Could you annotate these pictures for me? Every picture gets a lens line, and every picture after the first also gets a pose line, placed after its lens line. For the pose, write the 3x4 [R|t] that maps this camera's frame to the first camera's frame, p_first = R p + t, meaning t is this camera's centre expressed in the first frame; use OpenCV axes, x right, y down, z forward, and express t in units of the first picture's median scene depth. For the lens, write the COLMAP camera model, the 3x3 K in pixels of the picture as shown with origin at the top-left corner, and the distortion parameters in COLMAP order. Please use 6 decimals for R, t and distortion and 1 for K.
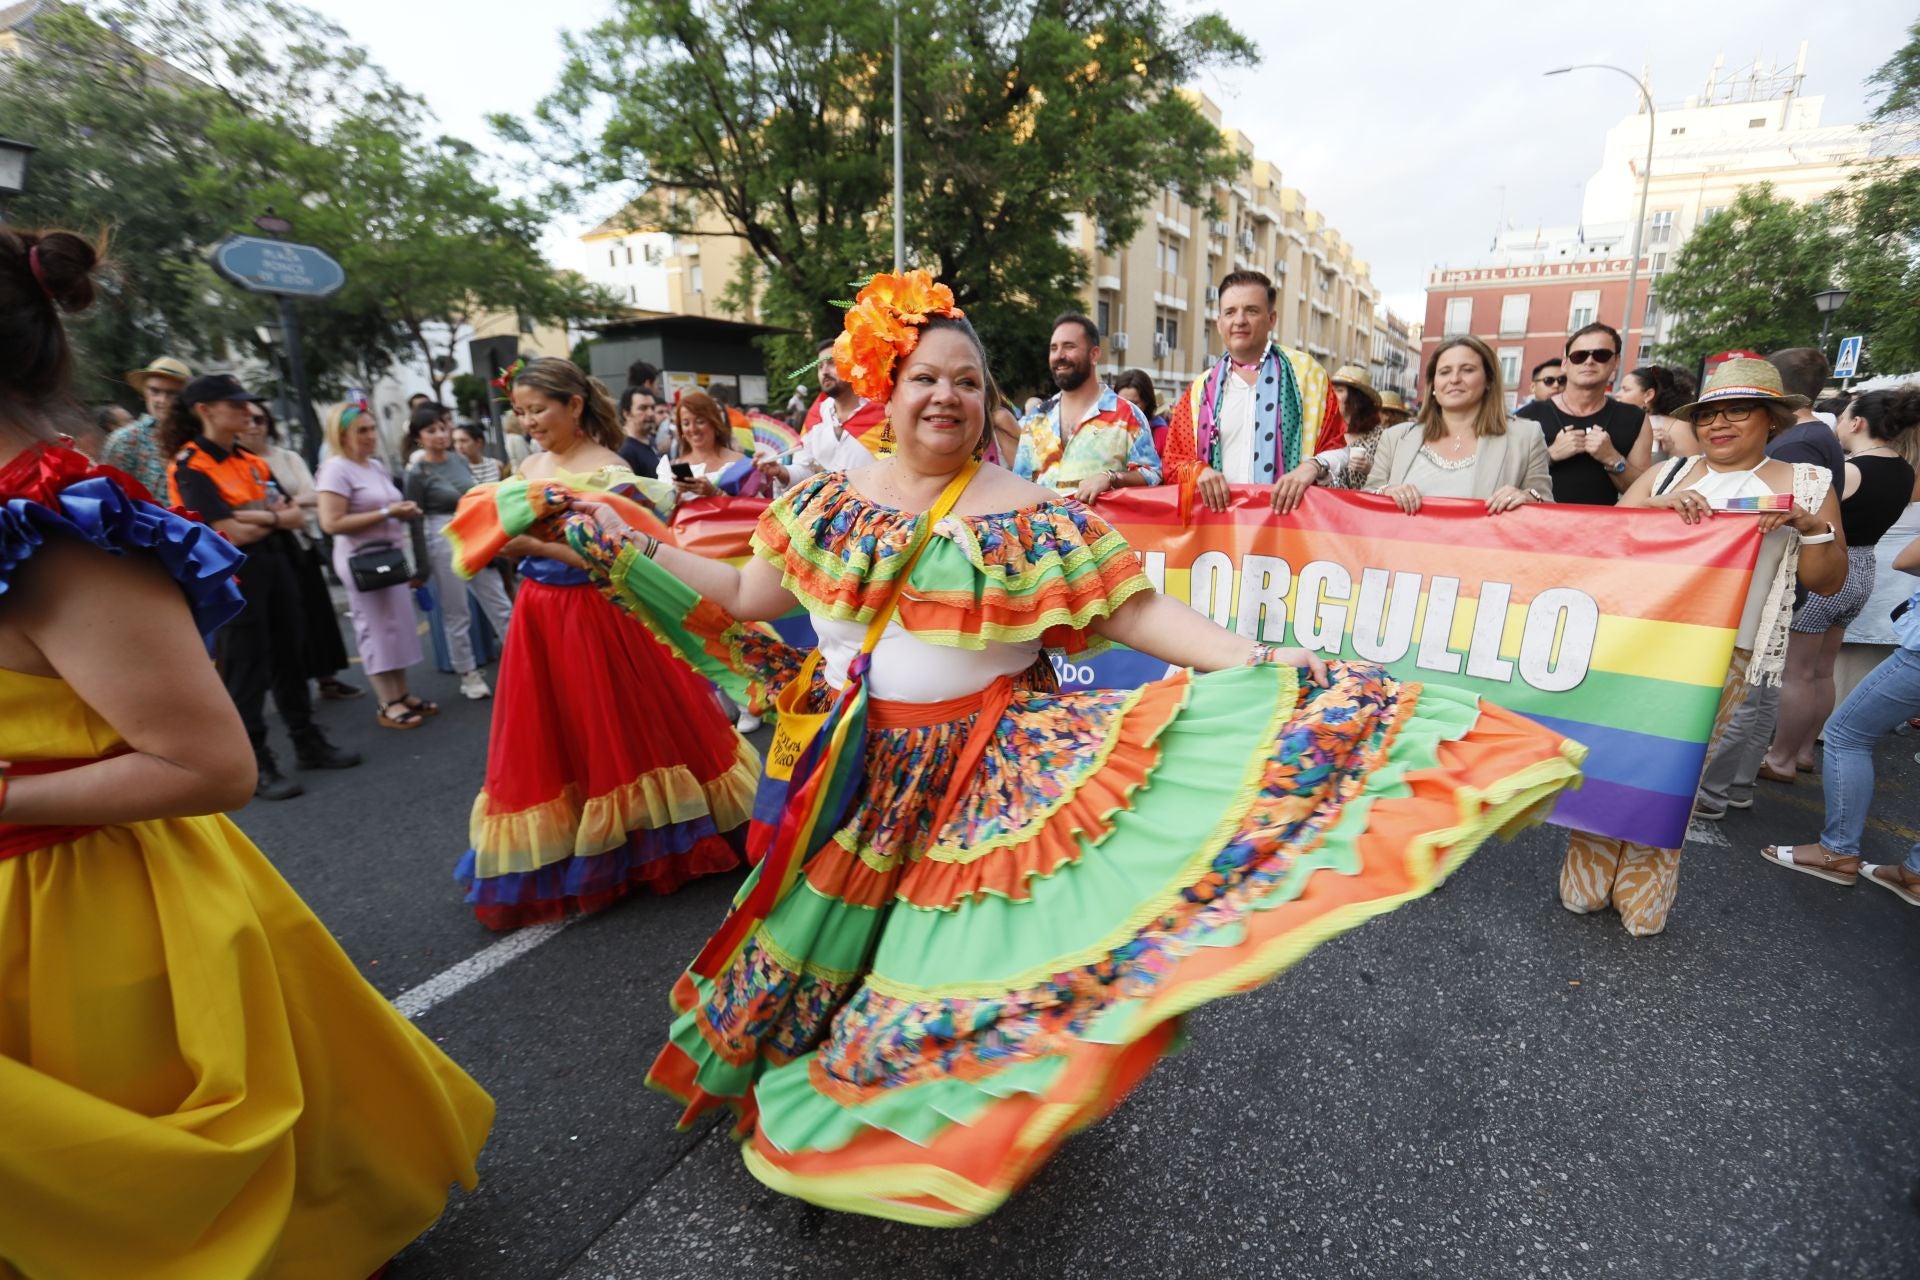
lens RADIAL K [[893.8, 0, 960.0], [0, 893.8, 640.0], [0, 0, 1]] dist [-0.046408, 0.022032]
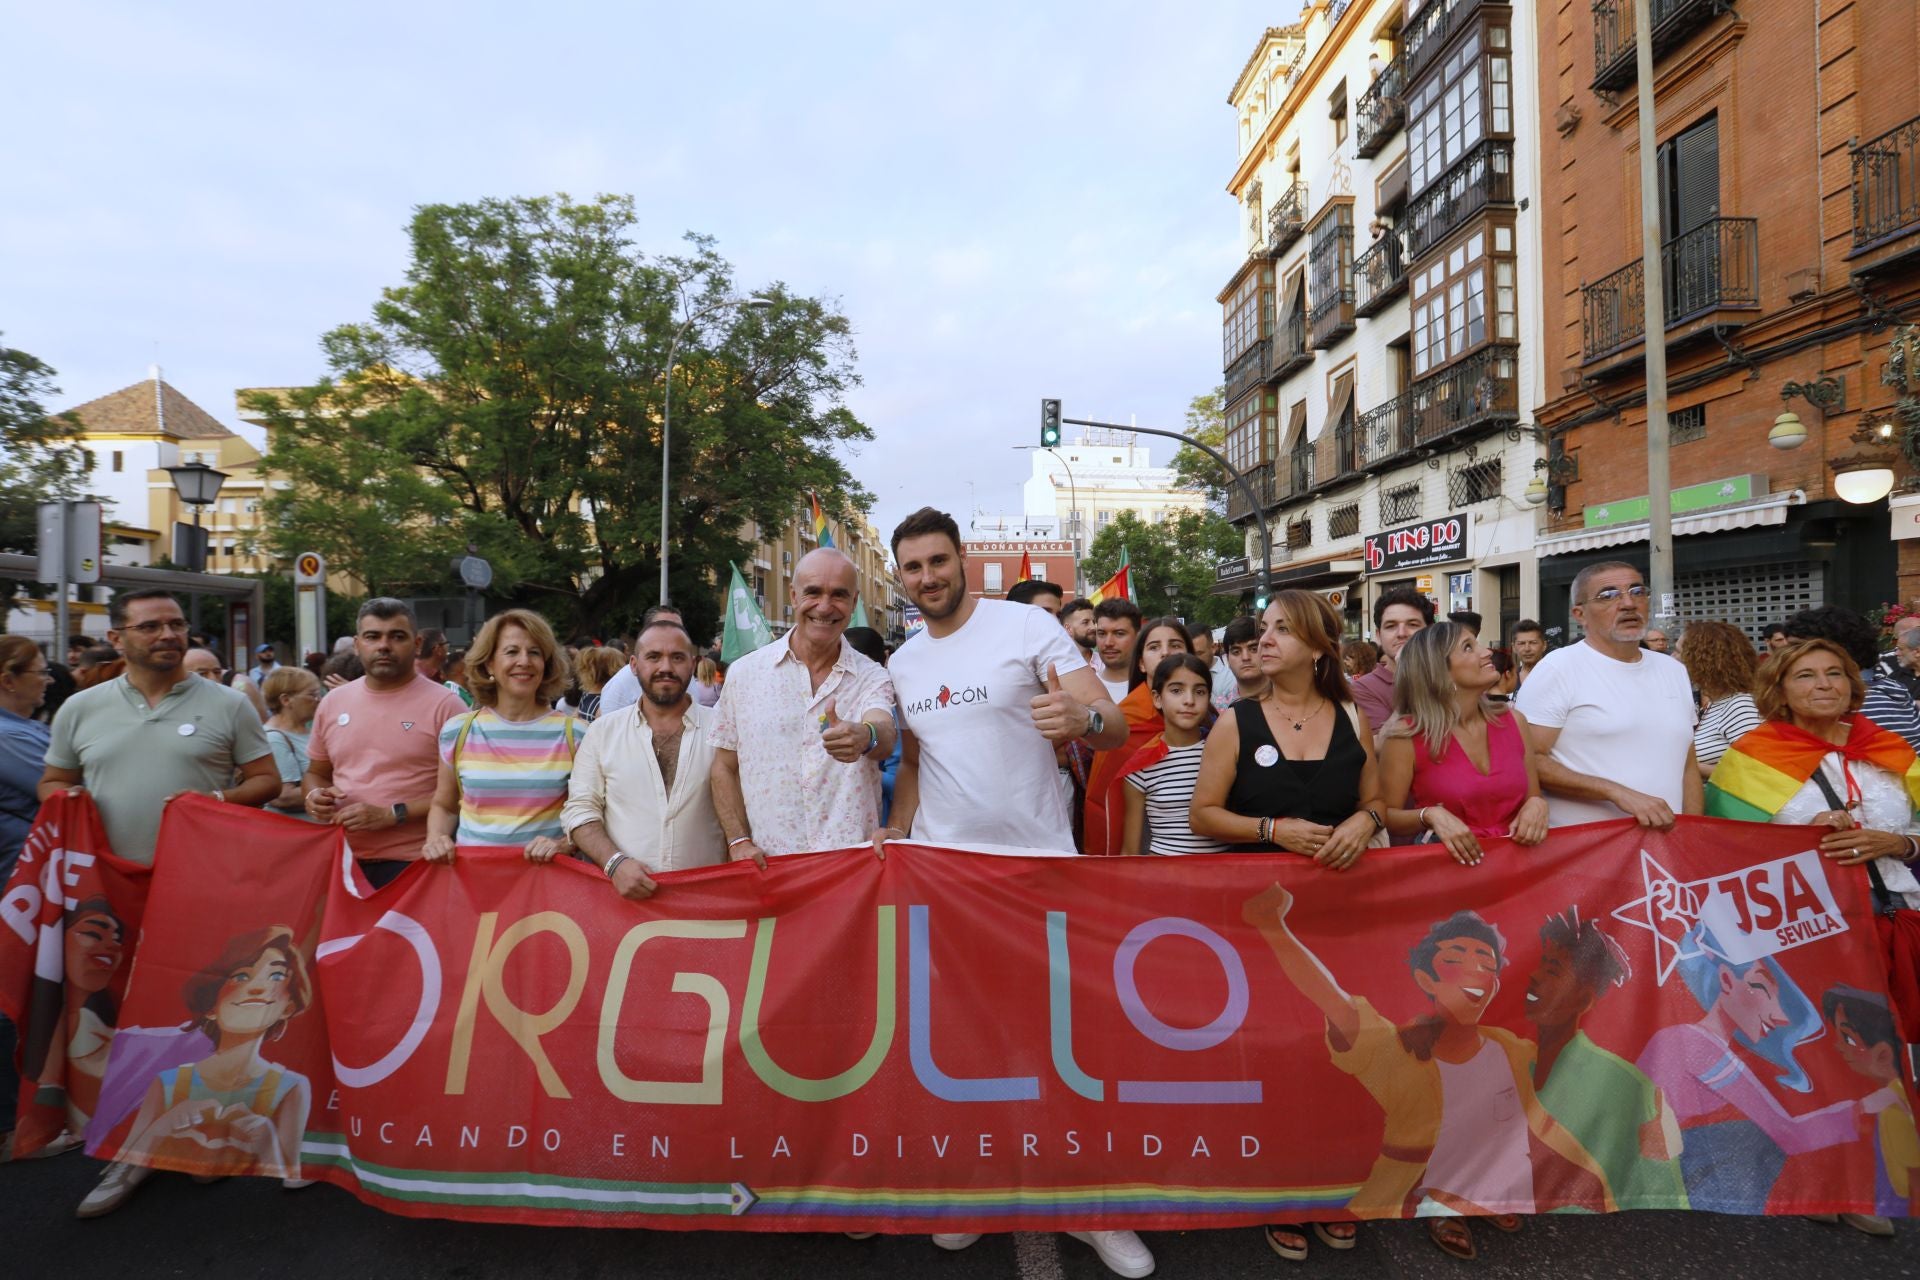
lens RADIAL K [[893.8, 0, 960.0], [0, 893.8, 640.0], [0, 0, 1]] dist [-0.046408, 0.022032]
pose [[0.869623, 0.014939, 0.493491, -0.113552], [0.111713, 0.967665, -0.226153, 0.026269], [-0.480912, 0.251797, 0.839835, -0.123253]]
